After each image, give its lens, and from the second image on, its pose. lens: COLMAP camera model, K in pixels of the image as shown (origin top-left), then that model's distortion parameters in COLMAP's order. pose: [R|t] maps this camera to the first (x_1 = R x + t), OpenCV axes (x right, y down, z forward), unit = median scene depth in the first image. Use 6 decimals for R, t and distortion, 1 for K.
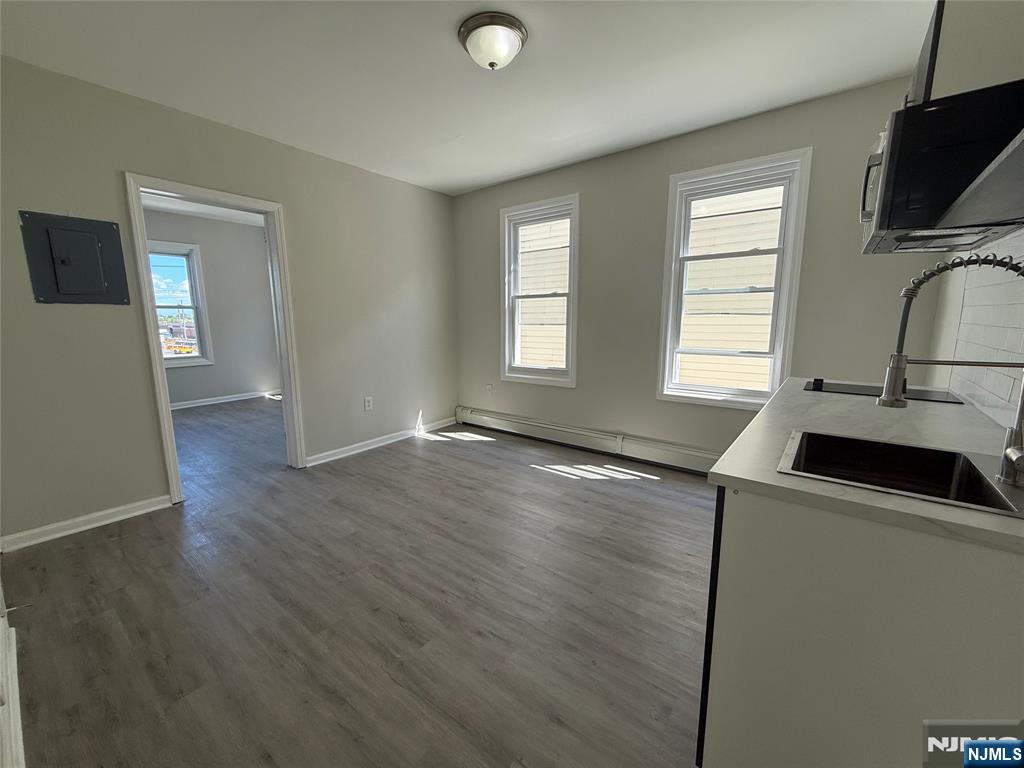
lens RADIAL K [[409.6, 0, 510.9], [0, 409.6, 386.3], [0, 0, 1]] dist [-0.004648, 0.000916]
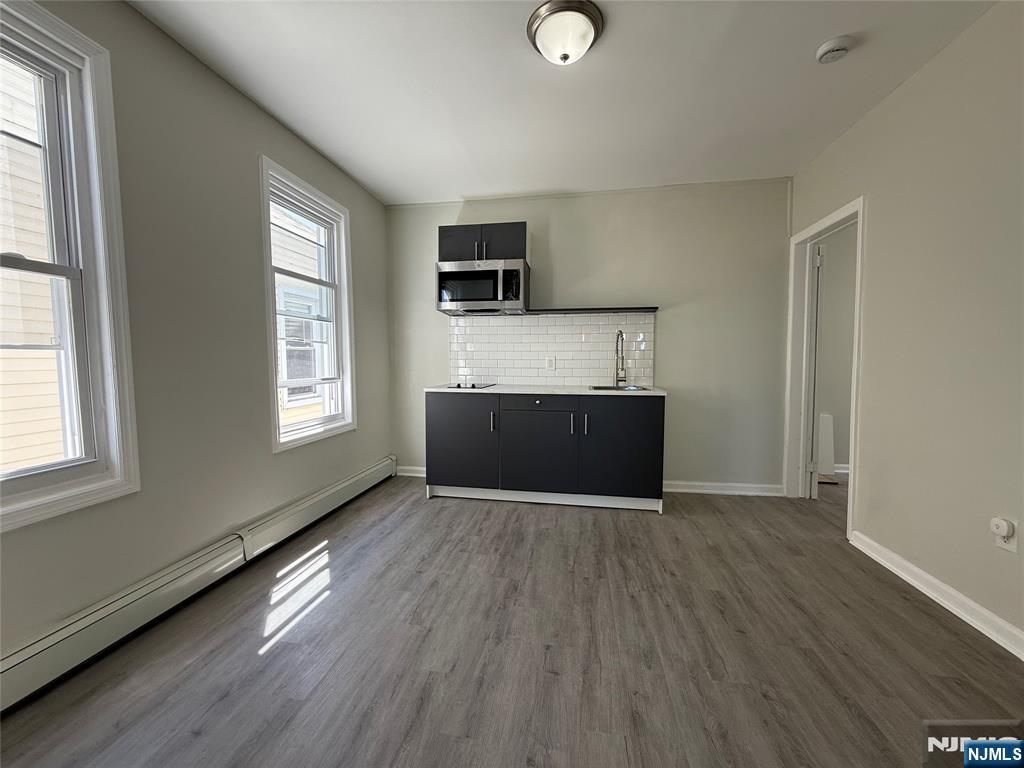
lens RADIAL K [[409.6, 0, 508.1], [0, 409.6, 385.3], [0, 0, 1]] dist [-0.004648, 0.000916]
pose [[-0.466291, -0.052701, 0.883060, -0.629258], [0.149063, 0.979270, 0.137154, -0.165977], [-0.871982, 0.195586, -0.448769, 1.265680]]
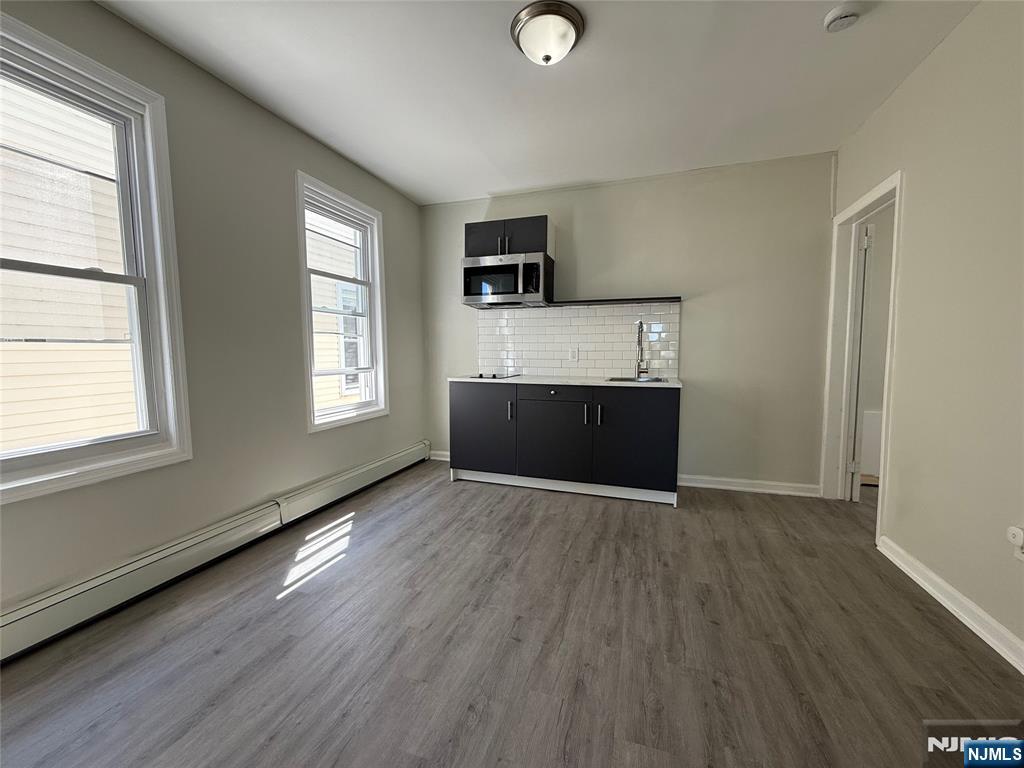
lens RADIAL K [[409.6, 0, 507.4], [0, 409.6, 385.8], [0, 0, 1]] dist [-0.004648, 0.000916]
pose [[-0.323345, -0.077508, 0.943102, -0.730619], [0.159841, 0.977845, 0.135165, -0.147561], [-0.932684, 0.194451, -0.303792, 1.156129]]
